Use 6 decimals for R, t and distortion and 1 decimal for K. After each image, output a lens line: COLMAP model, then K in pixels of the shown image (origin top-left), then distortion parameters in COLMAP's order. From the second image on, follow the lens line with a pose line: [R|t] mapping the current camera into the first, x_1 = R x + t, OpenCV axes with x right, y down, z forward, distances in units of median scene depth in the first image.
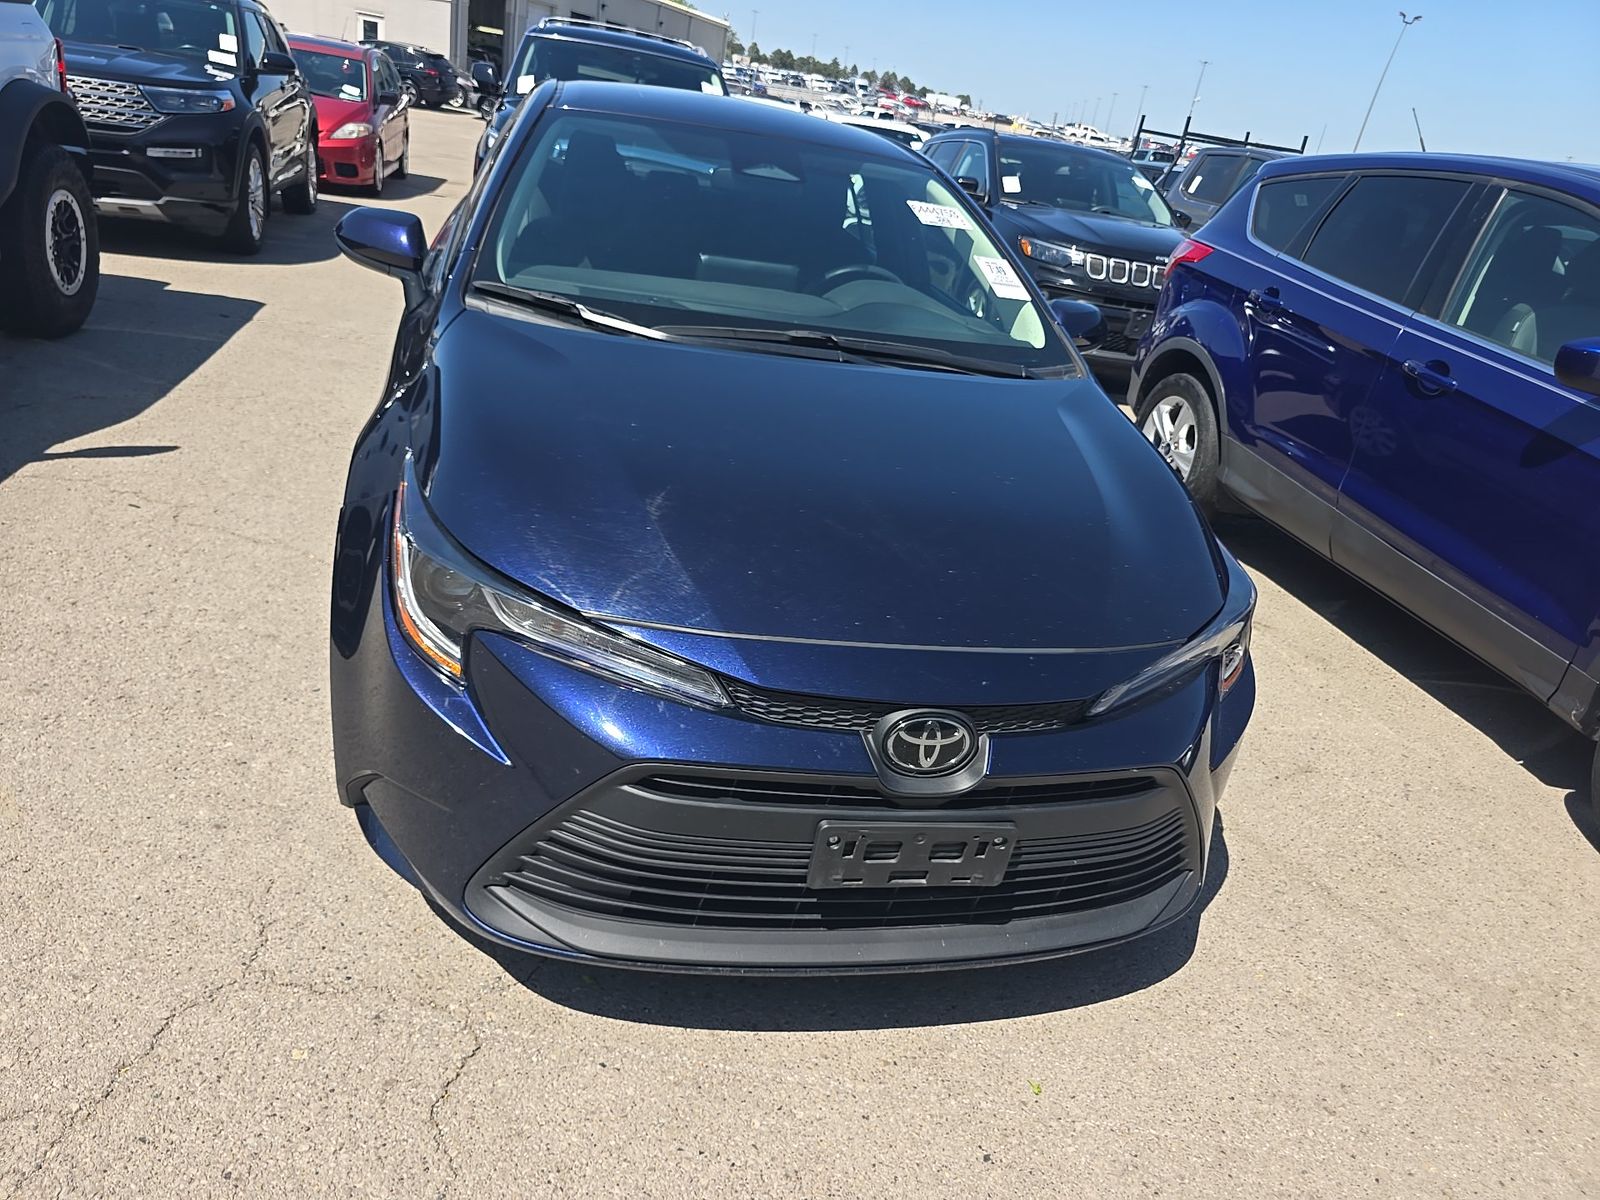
lens RADIAL K [[1066.2, 0, 800.0], [0, 1066.2, 600.0], [0, 0, 1]] dist [0.048662, -0.050309]
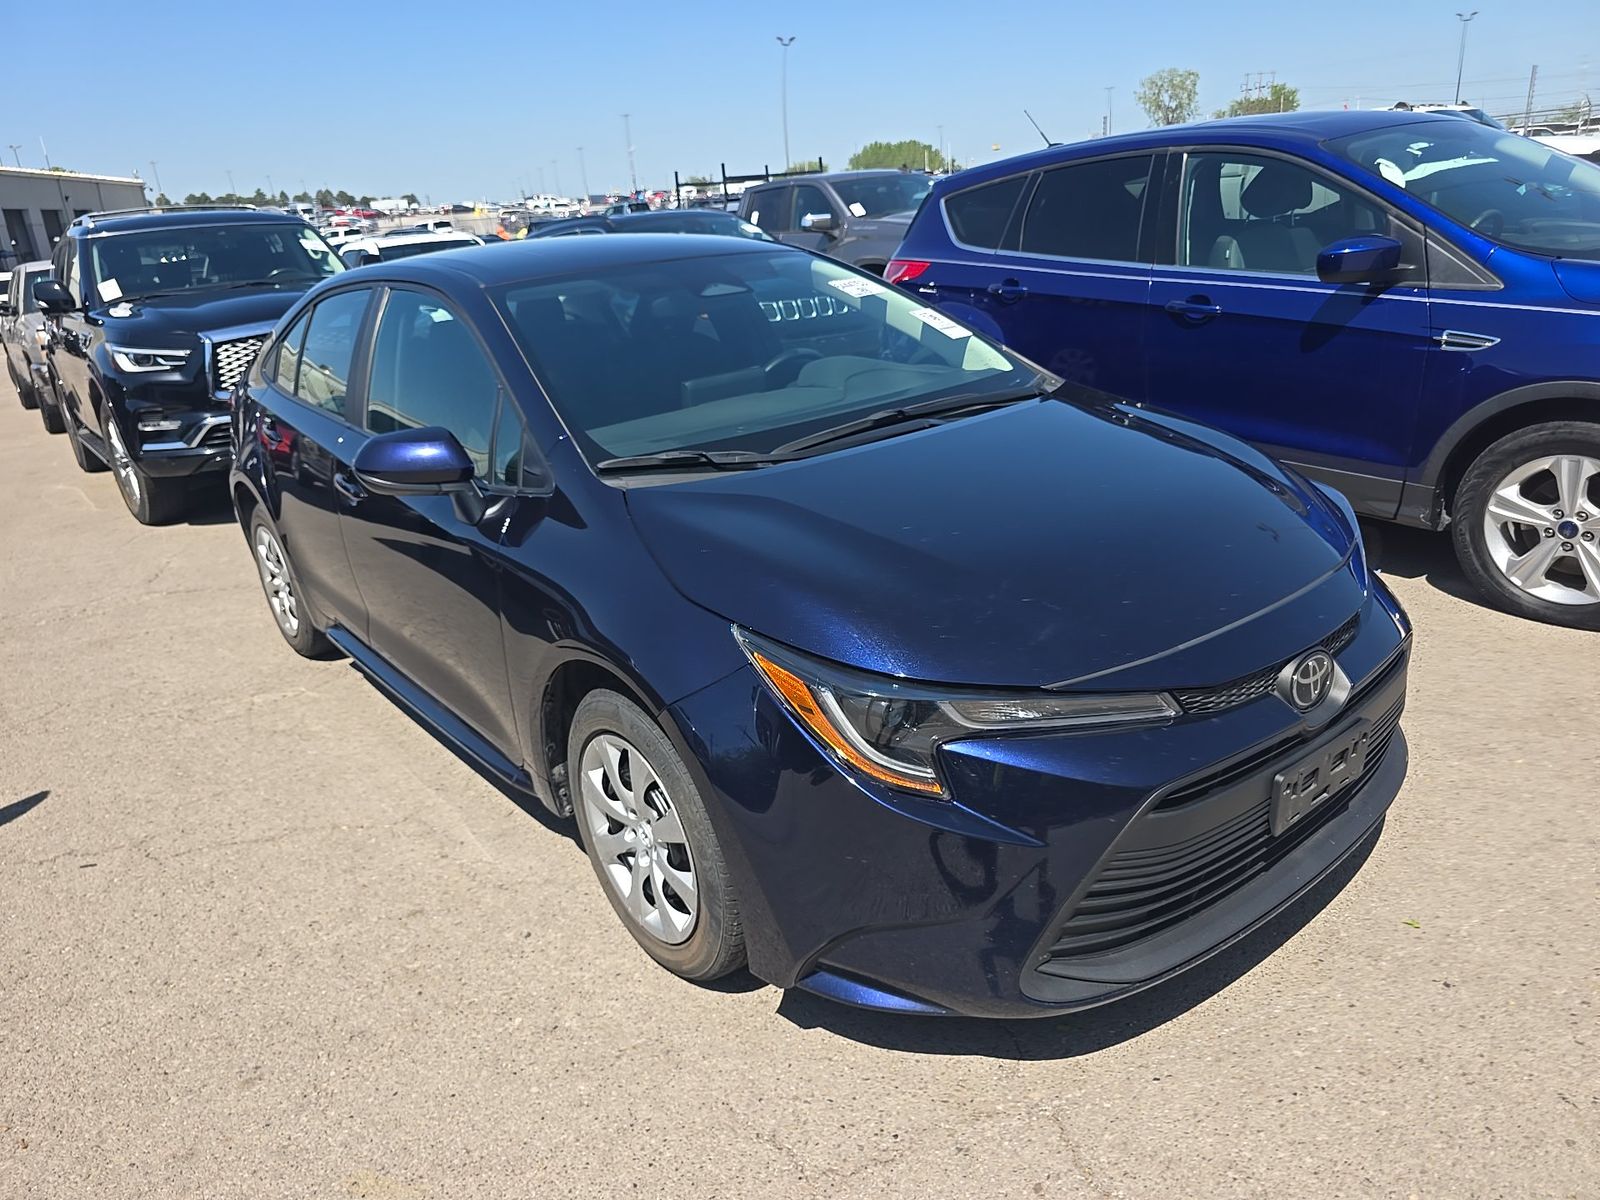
lens RADIAL K [[1066.2, 0, 800.0], [0, 1066.2, 600.0], [0, 0, 1]] dist [0.048662, -0.050309]
pose [[0.874112, -0.356444, 0.329964, -0.414094], [0.374940, 0.927013, 0.008147, -0.095756], [-0.308785, 0.116596, 0.943958, 0.018996]]
